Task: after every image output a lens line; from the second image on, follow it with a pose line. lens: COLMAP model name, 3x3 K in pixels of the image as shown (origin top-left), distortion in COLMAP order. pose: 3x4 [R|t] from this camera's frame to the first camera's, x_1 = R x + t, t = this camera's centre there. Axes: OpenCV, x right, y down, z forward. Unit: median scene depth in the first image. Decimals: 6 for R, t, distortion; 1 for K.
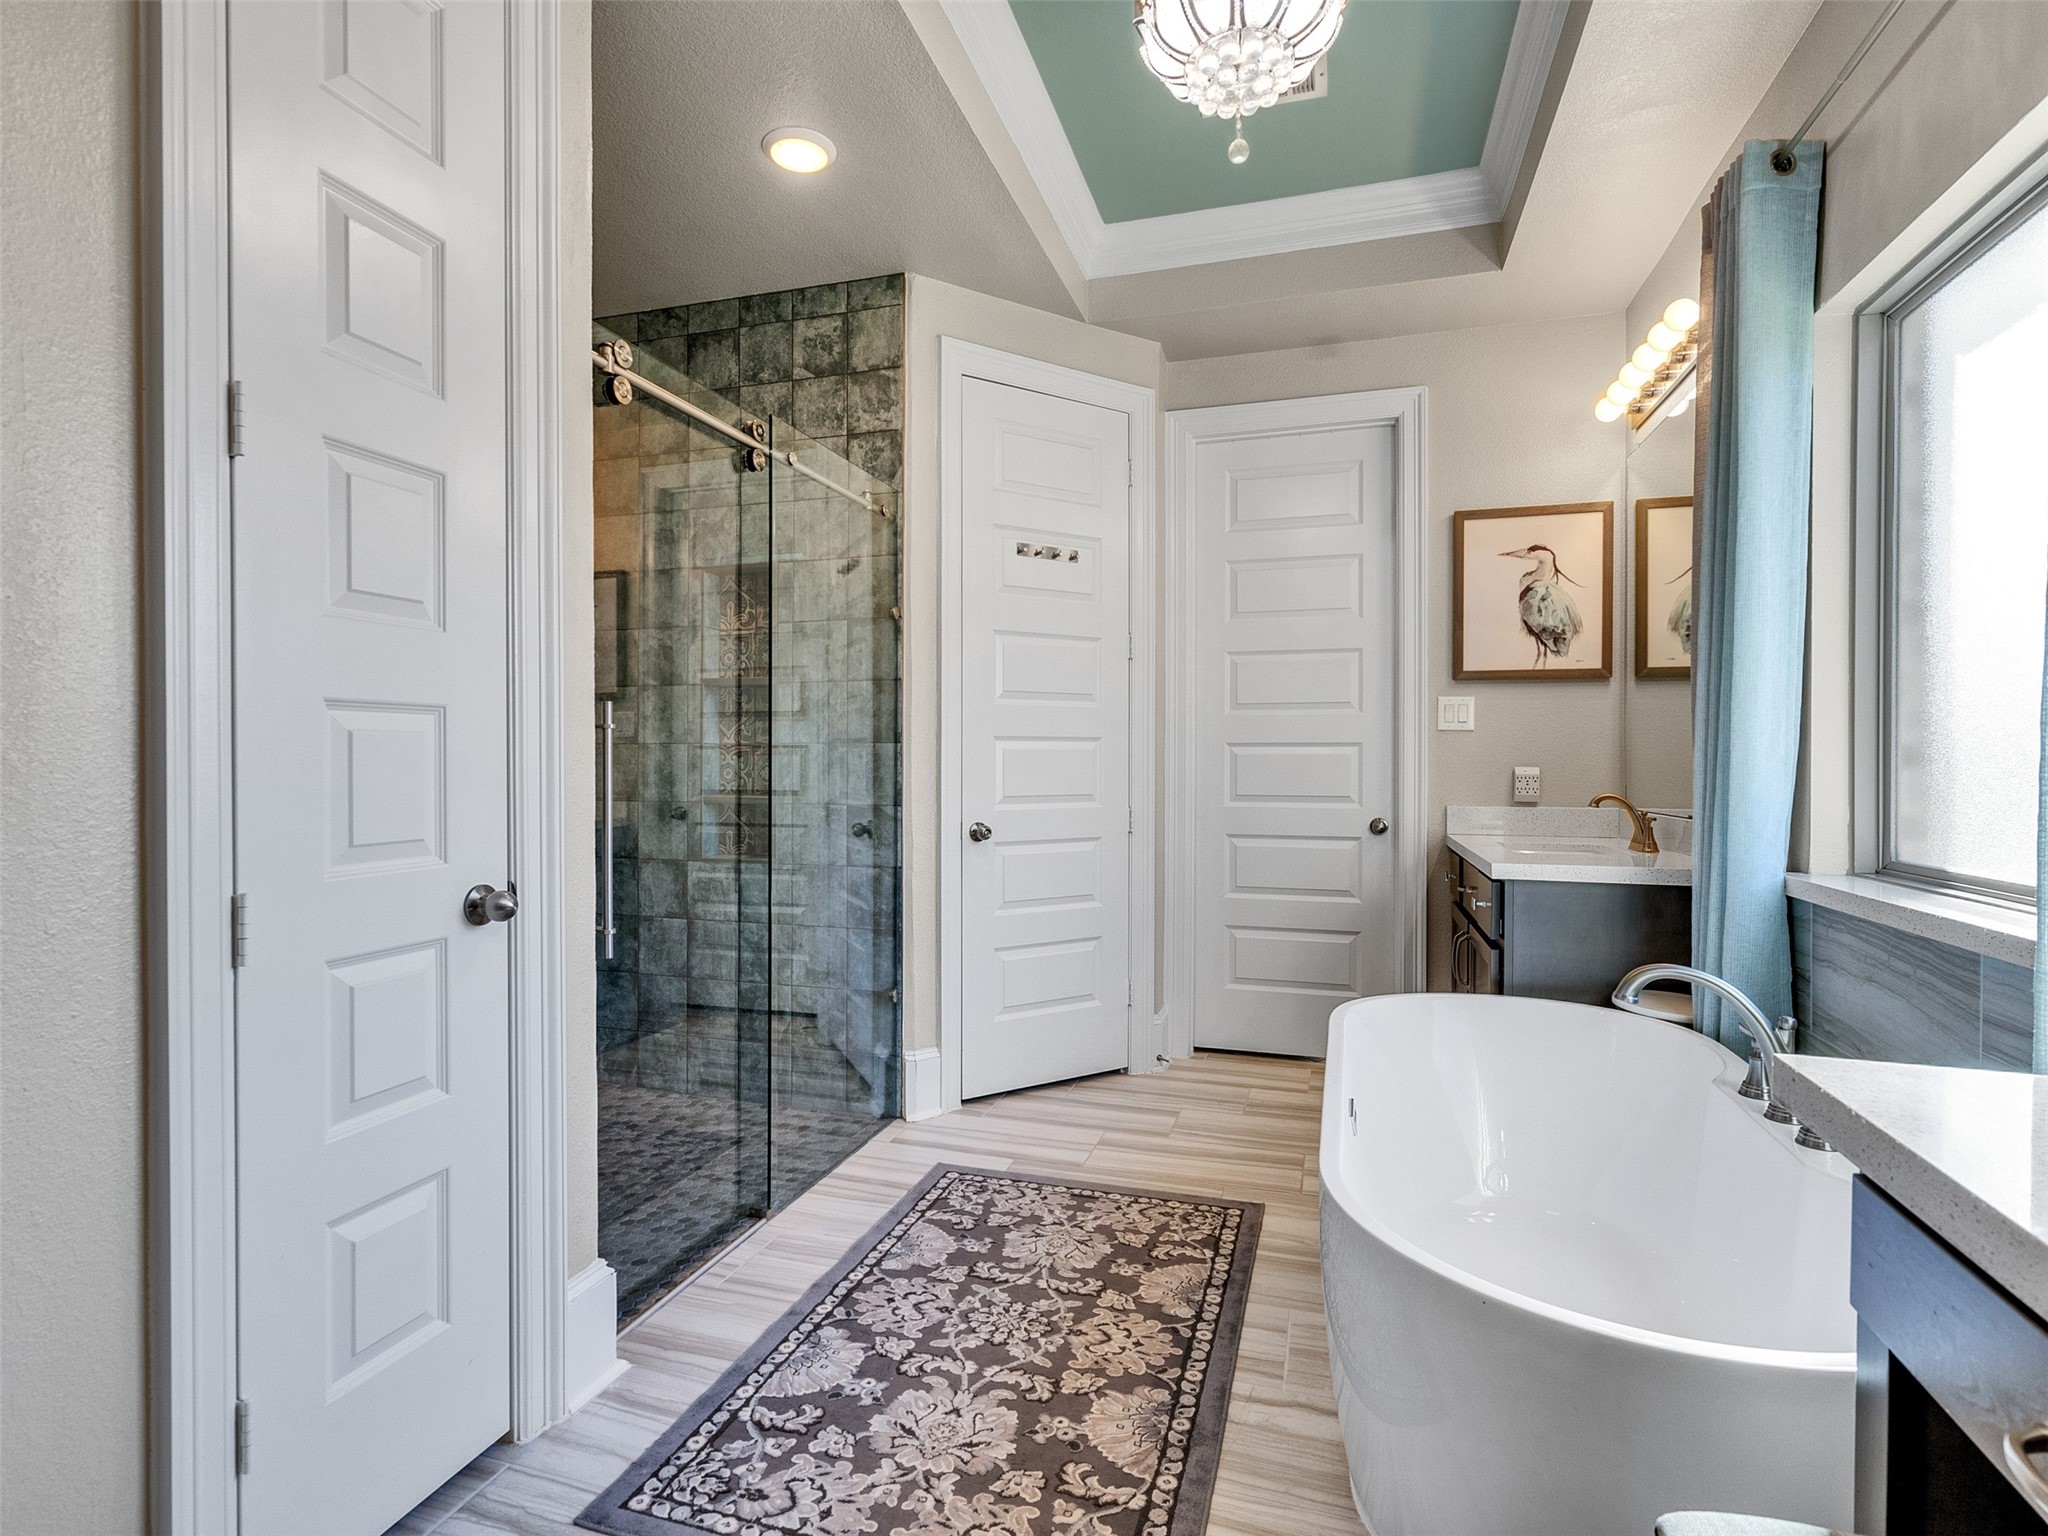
lens RADIAL K [[1041.0, 0, 1022.3], [0, 1041.0, 767.2], [0, 0, 1]] dist [-0.004047, 0.001129]
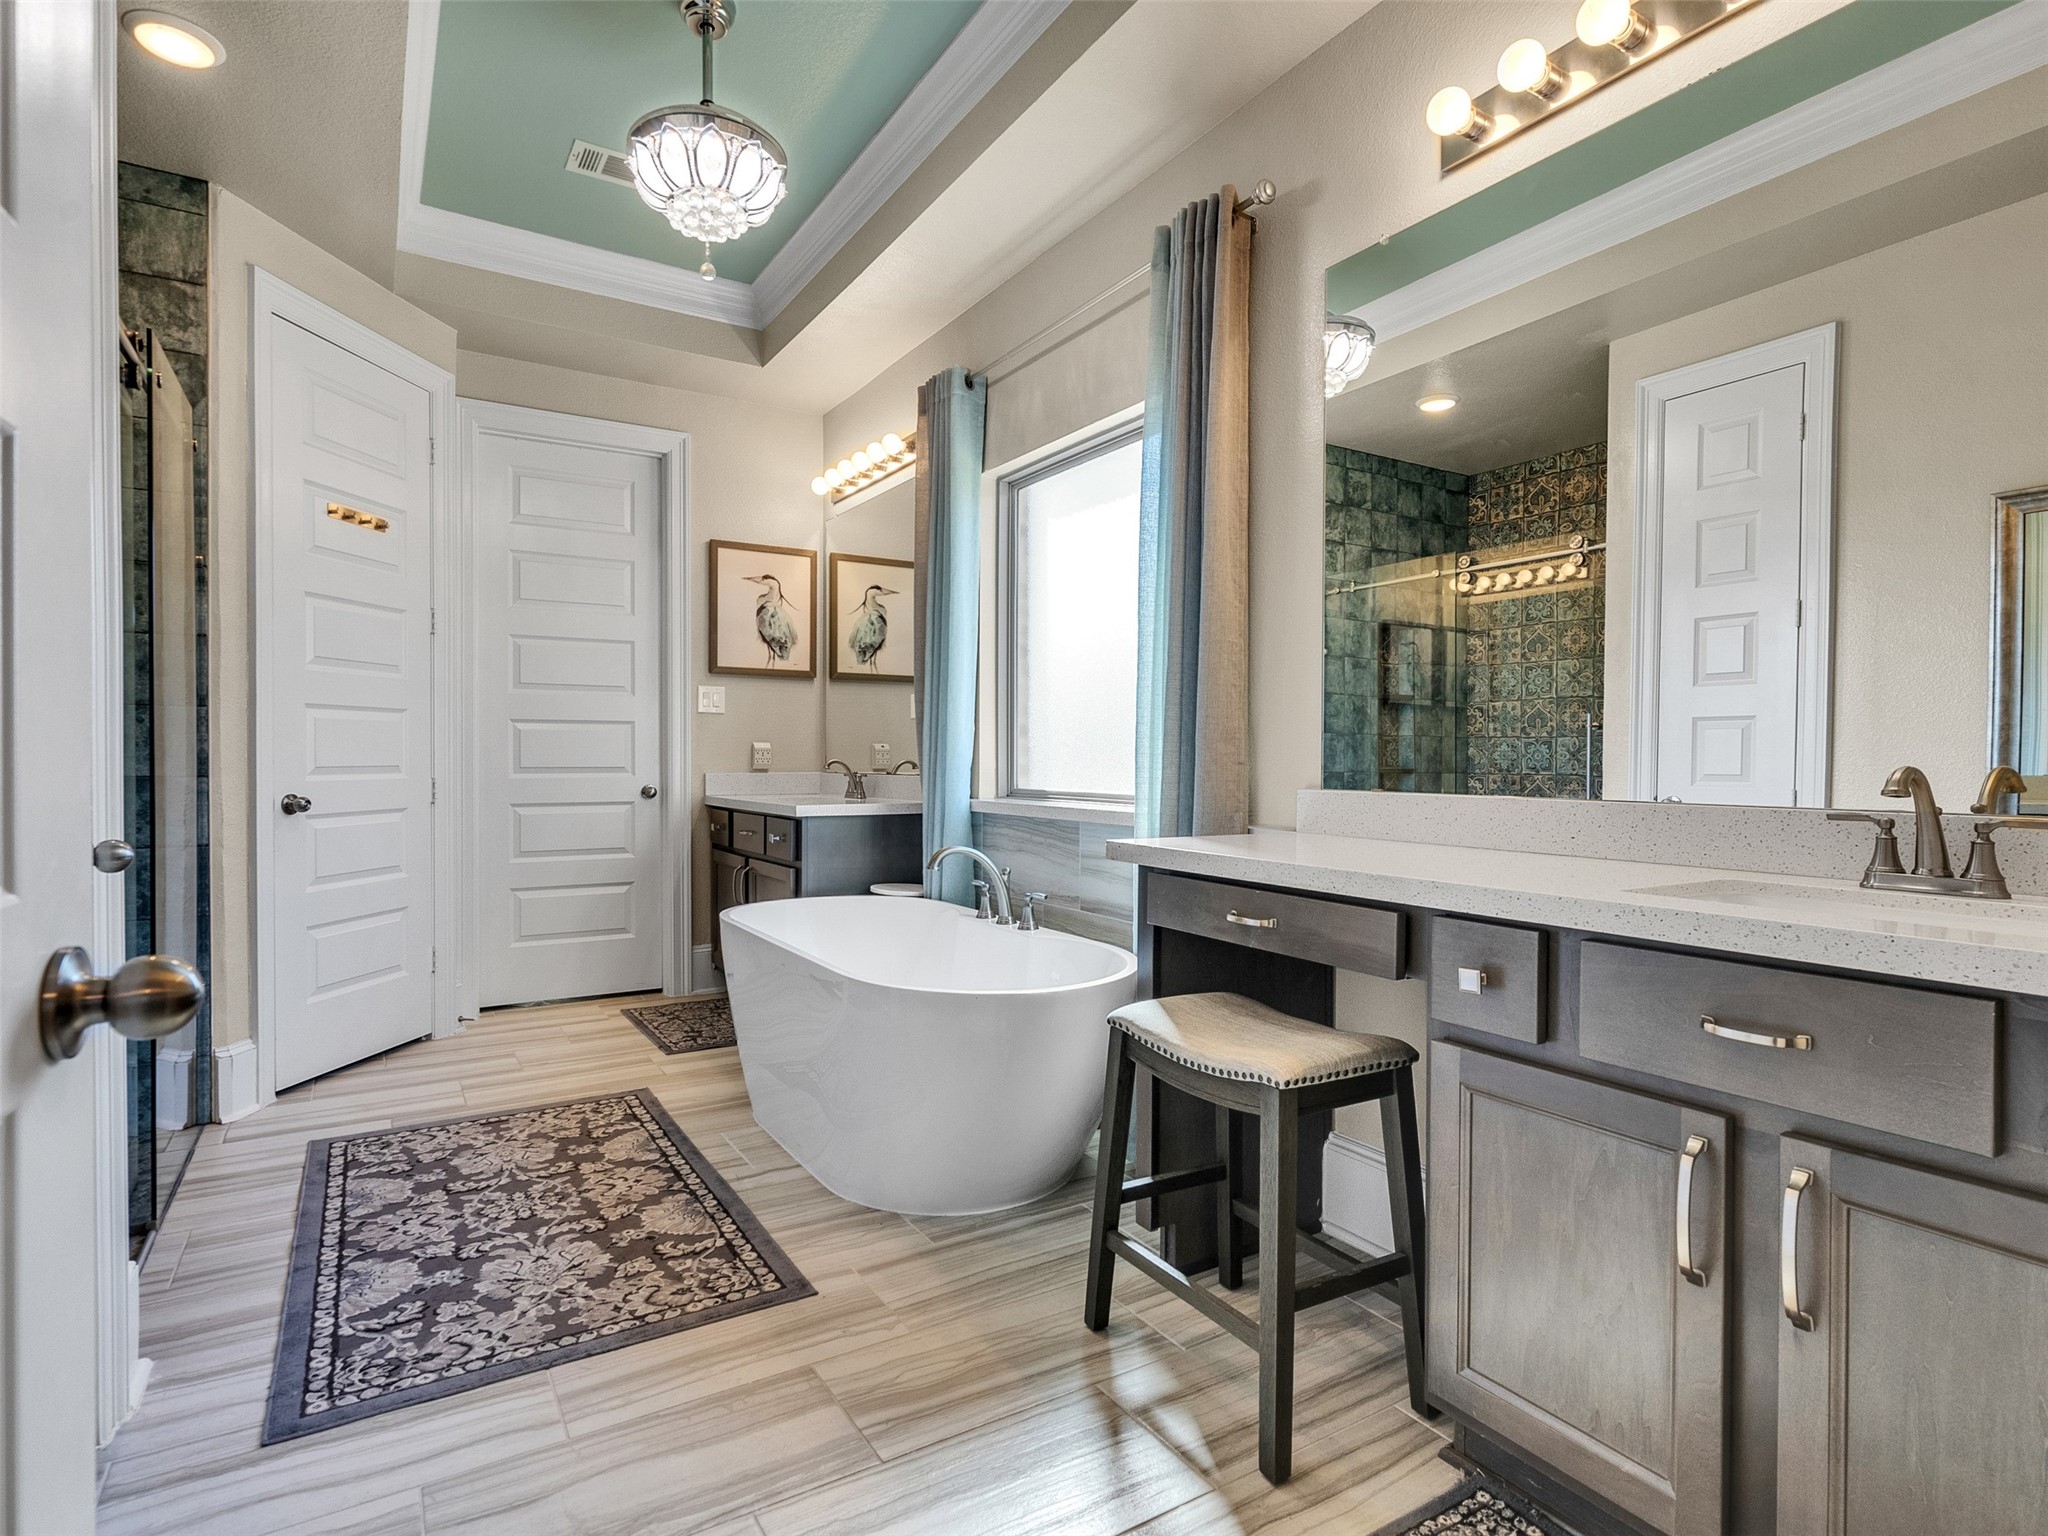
lens RADIAL K [[1041.0, 0, 1010.7], [0, 1041.0, 767.0], [0, 0, 1]] dist [-0.004047, 0.001129]
pose [[0.650306, -0.007948, 0.759631, -0.414558], [0.003592, 0.999966, 0.007388, 0.029848], [-0.759664, -0.002076, 0.650312, -0.130080]]
